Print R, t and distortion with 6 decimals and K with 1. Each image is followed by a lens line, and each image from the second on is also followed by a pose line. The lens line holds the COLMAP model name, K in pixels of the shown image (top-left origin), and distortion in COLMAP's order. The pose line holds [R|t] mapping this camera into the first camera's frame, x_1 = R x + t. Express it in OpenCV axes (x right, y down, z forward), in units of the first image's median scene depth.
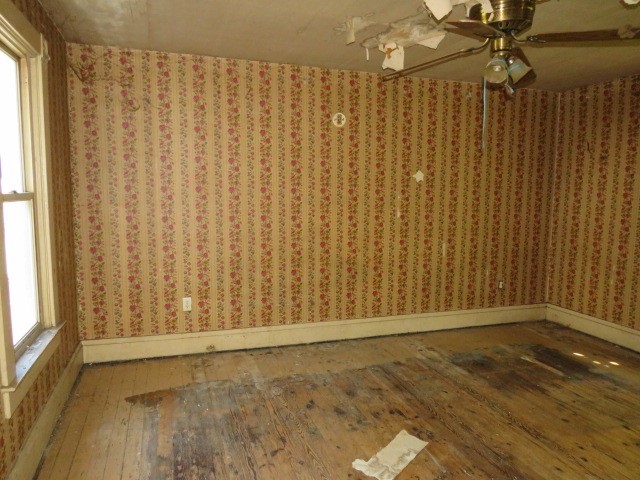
lens RADIAL K [[450.0, 0, 315.8], [0, 450.0, 241.0], [0, 0, 1]] dist [-0.026576, 0.005263]
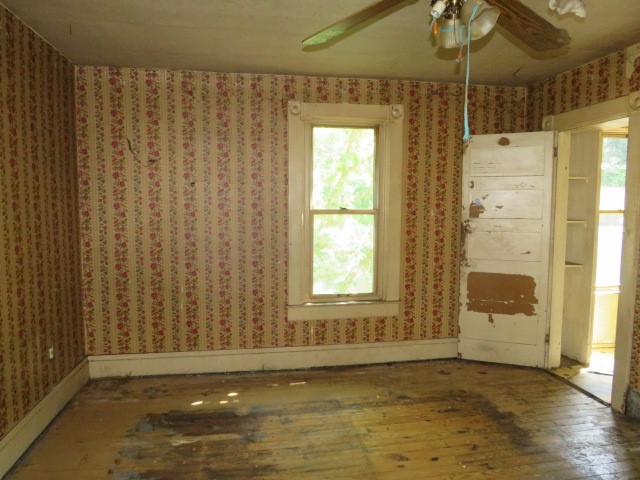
lens RADIAL K [[450.0, 0, 315.8], [0, 450.0, 241.0], [0, 0, 1]] dist [-0.026576, 0.005263]
pose [[0.147503, -0.097595, 0.984235, -0.155496], [0.107675, 0.990790, 0.082108, -0.083477], [-0.983183, 0.093866, 0.156653, 0.644543]]
